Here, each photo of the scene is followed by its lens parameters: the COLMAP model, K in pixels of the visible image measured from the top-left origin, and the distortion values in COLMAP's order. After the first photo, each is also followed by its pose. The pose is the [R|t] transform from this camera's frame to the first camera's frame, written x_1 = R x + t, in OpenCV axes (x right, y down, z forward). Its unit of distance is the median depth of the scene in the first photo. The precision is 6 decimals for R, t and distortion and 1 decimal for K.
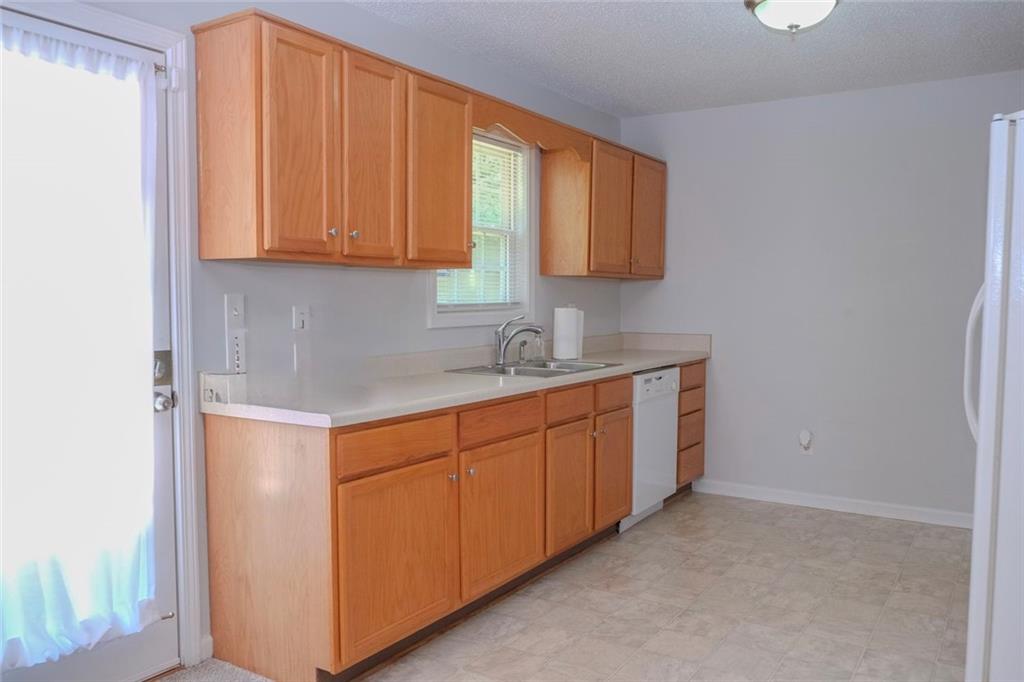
lens RADIAL K [[797.2, 0, 514.6], [0, 797.2, 342.8], [0, 0, 1]] dist [-0.016610, 0.005283]
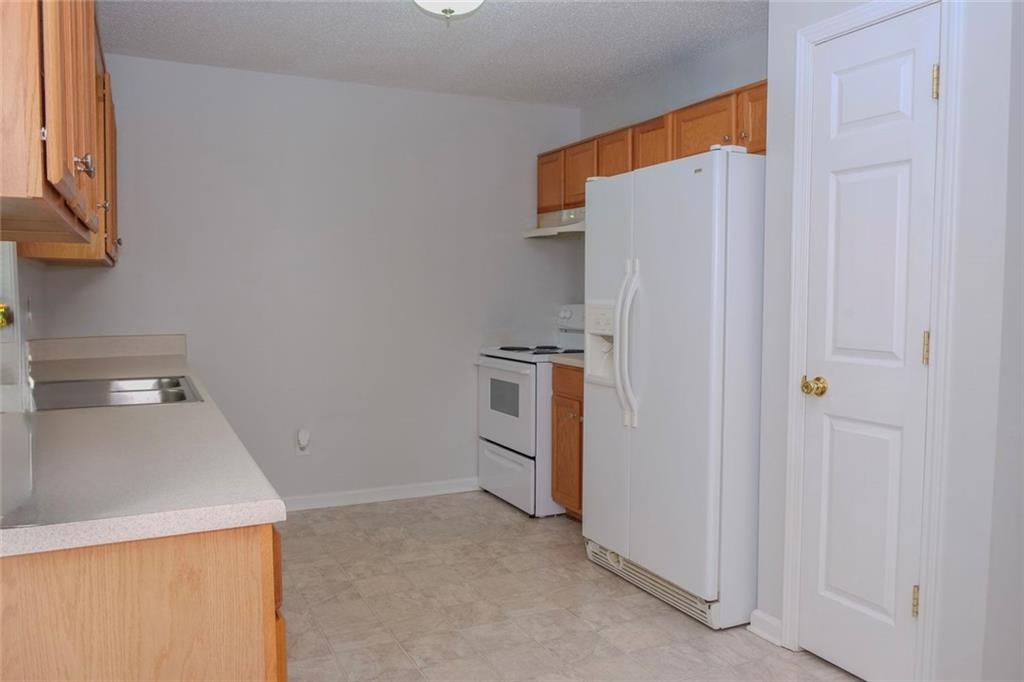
lens RADIAL K [[797.2, 0, 513.3], [0, 797.2, 347.4], [0, 0, 1]] dist [-0.016610, 0.005283]
pose [[0.518048, -0.055627, 0.853541, -0.341396], [0.045451, 0.998263, 0.037473, -0.013734], [-0.854143, 0.019382, 0.519676, 0.320526]]
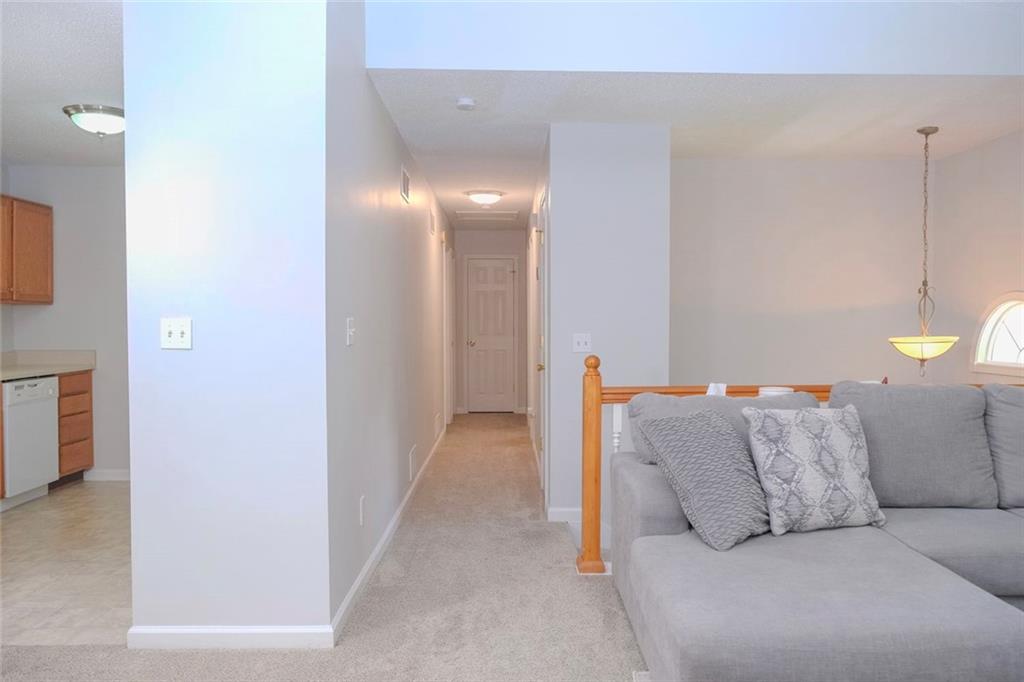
lens RADIAL K [[797.2, 0, 511.5], [0, 797.2, 341.0], [0, 0, 1]] dist [-0.016610, 0.005283]
pose [[0.829438, -0.019997, 0.558241, 0.116301], [0.035344, 0.999235, -0.016719, 0.023342], [-0.557480, 0.033598, 0.829510, -0.448429]]
